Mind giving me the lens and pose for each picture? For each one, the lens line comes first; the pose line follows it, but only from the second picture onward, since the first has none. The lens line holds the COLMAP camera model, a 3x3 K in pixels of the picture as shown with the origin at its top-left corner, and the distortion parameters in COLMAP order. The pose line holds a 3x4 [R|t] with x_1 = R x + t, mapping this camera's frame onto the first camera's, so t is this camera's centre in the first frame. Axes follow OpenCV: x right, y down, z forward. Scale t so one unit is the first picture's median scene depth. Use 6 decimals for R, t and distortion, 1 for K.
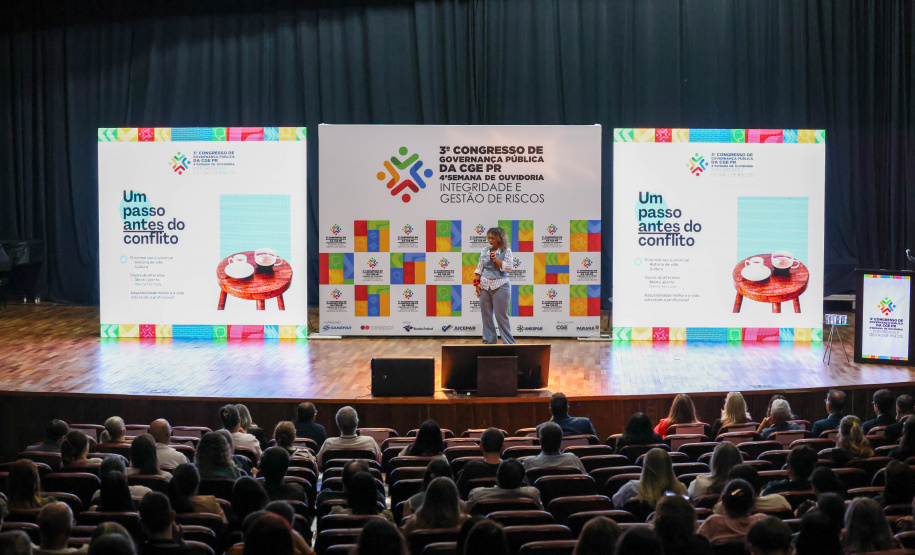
lens RADIAL K [[1929.1, 0, 457.5], [0, 1929.1, 277.5], [0, 0, 1]] dist [-0.098310, -0.024281]
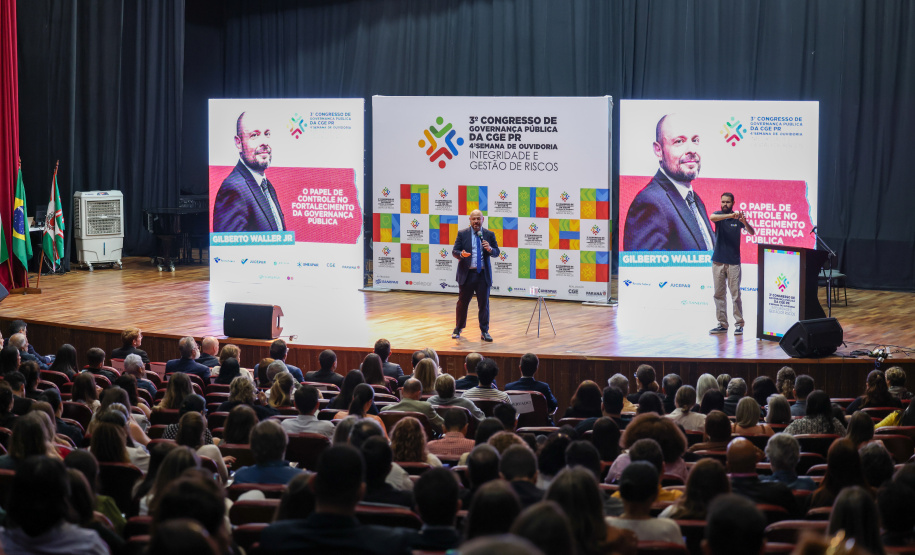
lens RADIAL K [[1929.1, 0, 457.5], [0, 1929.1, 277.5], [0, 0, 1]] dist [-0.098310, -0.024281]
pose [[0.871877, 0.044905, -0.487662, 0.509206], [-0.037556, 0.998986, 0.024843, -0.005125], [0.488283, -0.003346, 0.872679, 0.063416]]
